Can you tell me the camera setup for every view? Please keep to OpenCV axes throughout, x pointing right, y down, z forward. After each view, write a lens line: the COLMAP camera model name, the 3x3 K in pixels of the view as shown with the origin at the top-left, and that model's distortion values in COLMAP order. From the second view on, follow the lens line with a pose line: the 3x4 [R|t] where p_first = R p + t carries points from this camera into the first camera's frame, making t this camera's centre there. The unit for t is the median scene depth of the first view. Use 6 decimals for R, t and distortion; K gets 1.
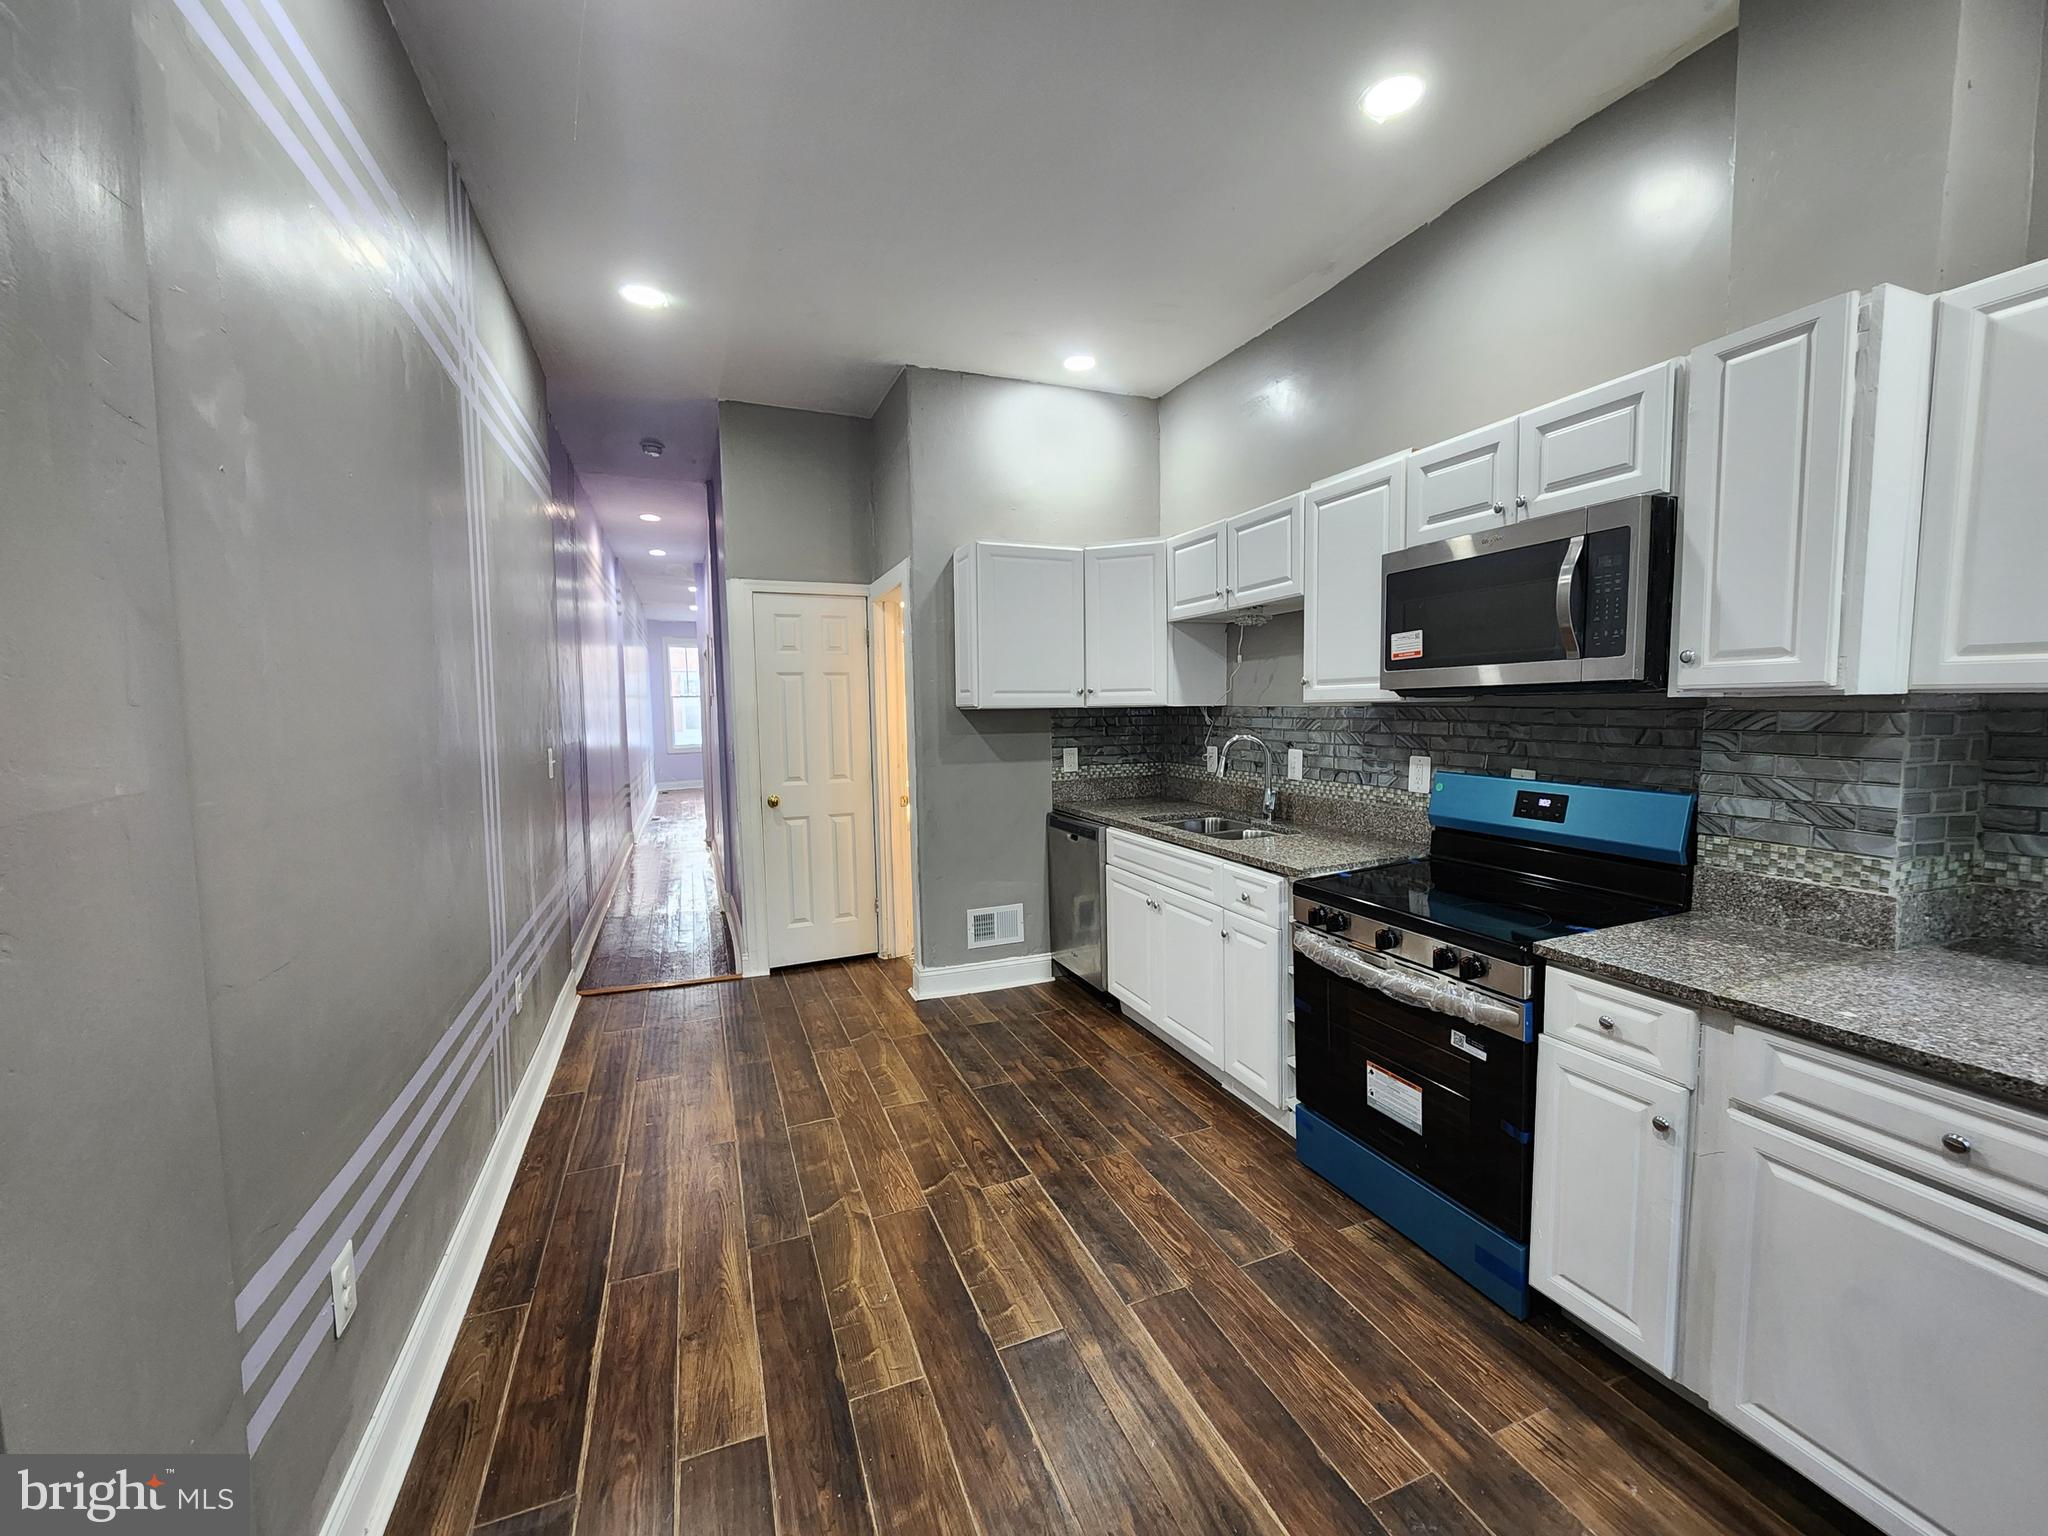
lens RADIAL K [[845.3, 0, 1040.2], [0, 845.3, 771.6], [0, 0, 1]] dist [-0.003890, 0.001395]
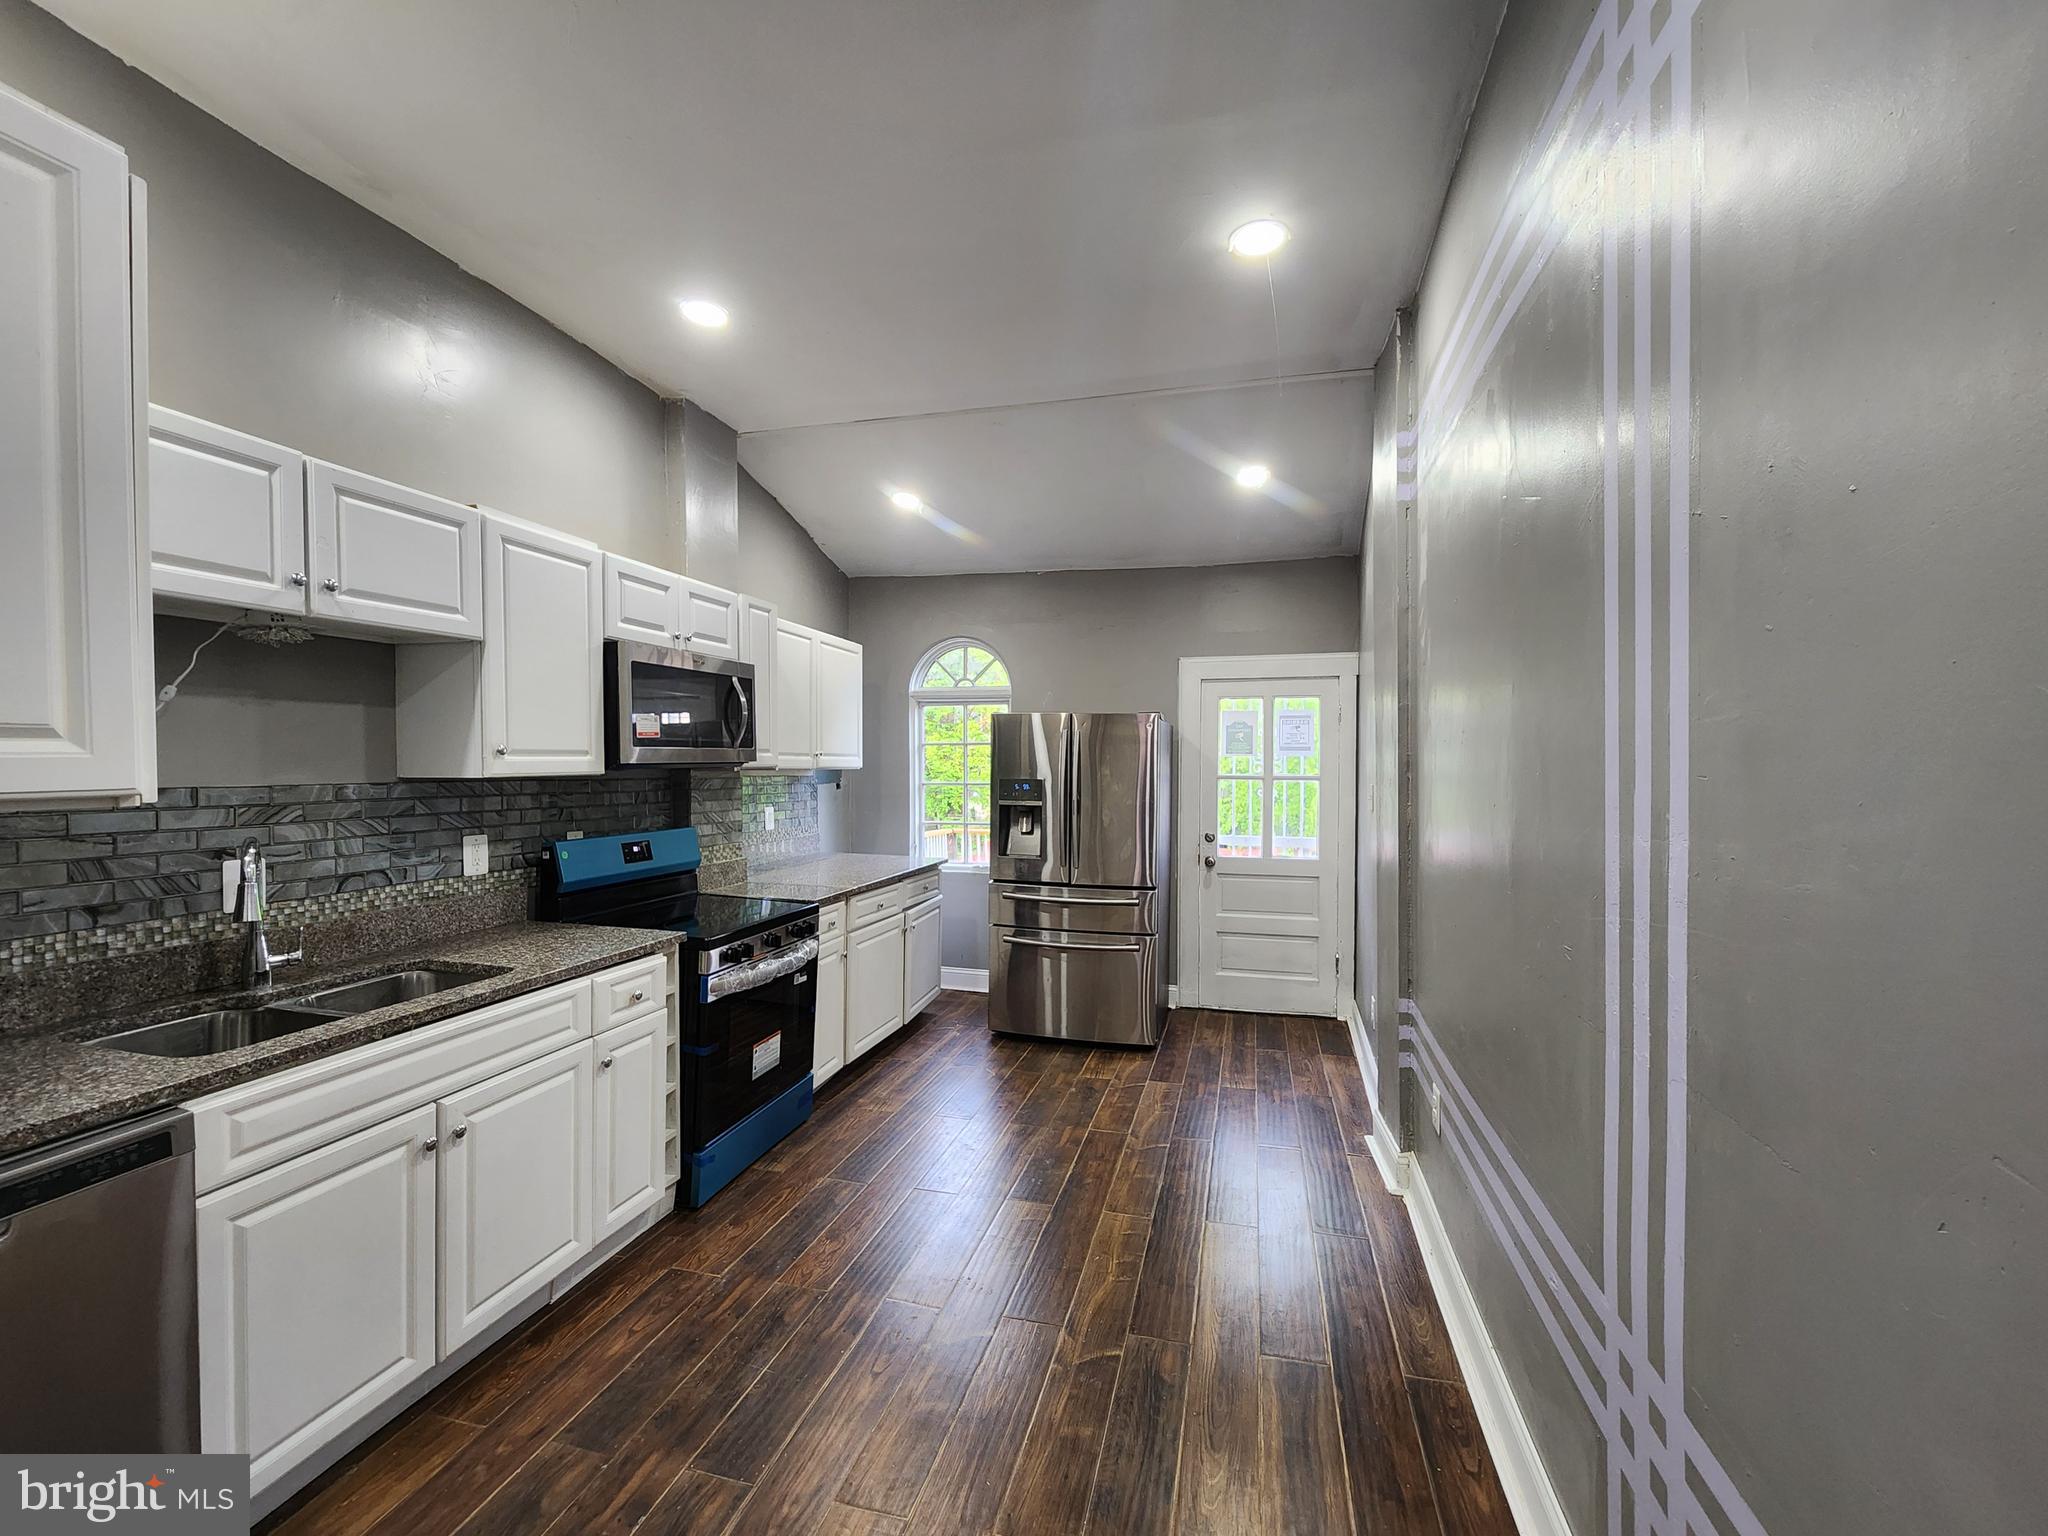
lens RADIAL K [[845.3, 0, 1040.2], [0, 845.3, 771.6], [0, 0, 1]] dist [-0.003890, 0.001395]
pose [[-0.804109, 0.005785, 0.594453, -0.591205], [0.056913, 0.996109, 0.067293, -0.114406], [-0.591751, 0.087943, -0.801310, 1.372327]]
